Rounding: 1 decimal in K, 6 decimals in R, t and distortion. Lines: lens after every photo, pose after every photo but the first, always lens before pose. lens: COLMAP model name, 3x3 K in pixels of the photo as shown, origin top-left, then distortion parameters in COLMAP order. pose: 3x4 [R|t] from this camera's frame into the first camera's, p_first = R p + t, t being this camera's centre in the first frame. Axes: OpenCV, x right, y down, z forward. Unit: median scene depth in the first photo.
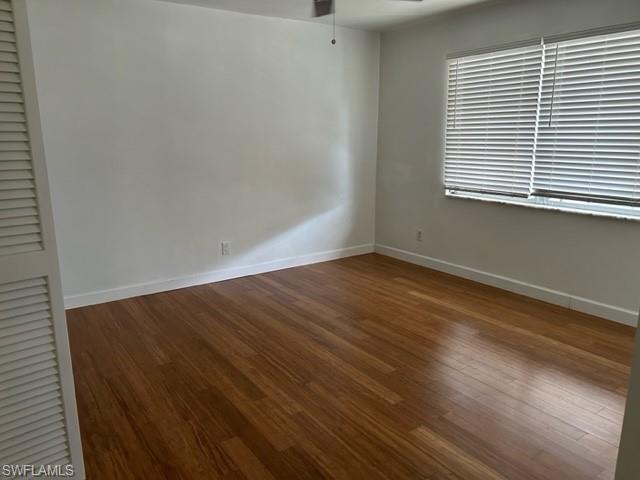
lens RADIAL K [[482.6, 0, 318.5], [0, 482.6, 238.5], [0, 0, 1]] dist [0.025929, -0.021359]
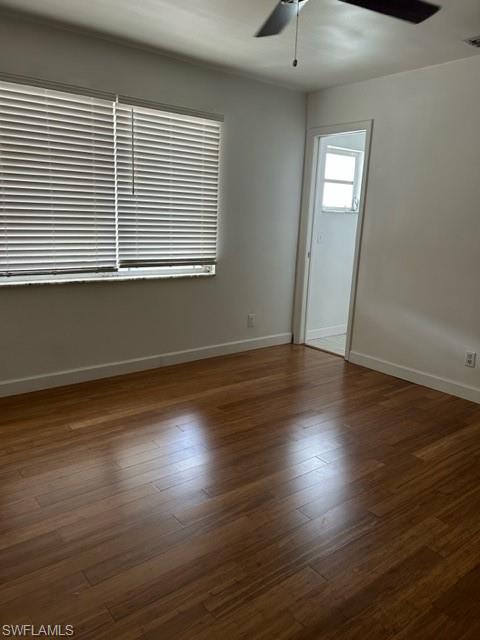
lens RADIAL K [[482.6, 0, 237.6], [0, 482.6, 322.6], [0, 0, 1]] dist [0.025929, -0.021359]
pose [[-0.061543, -0.217212, 0.974182, -0.514232], [0.174808, 0.958601, 0.224781, -0.161453], [-0.982677, 0.184129, -0.021024, 0.840145]]
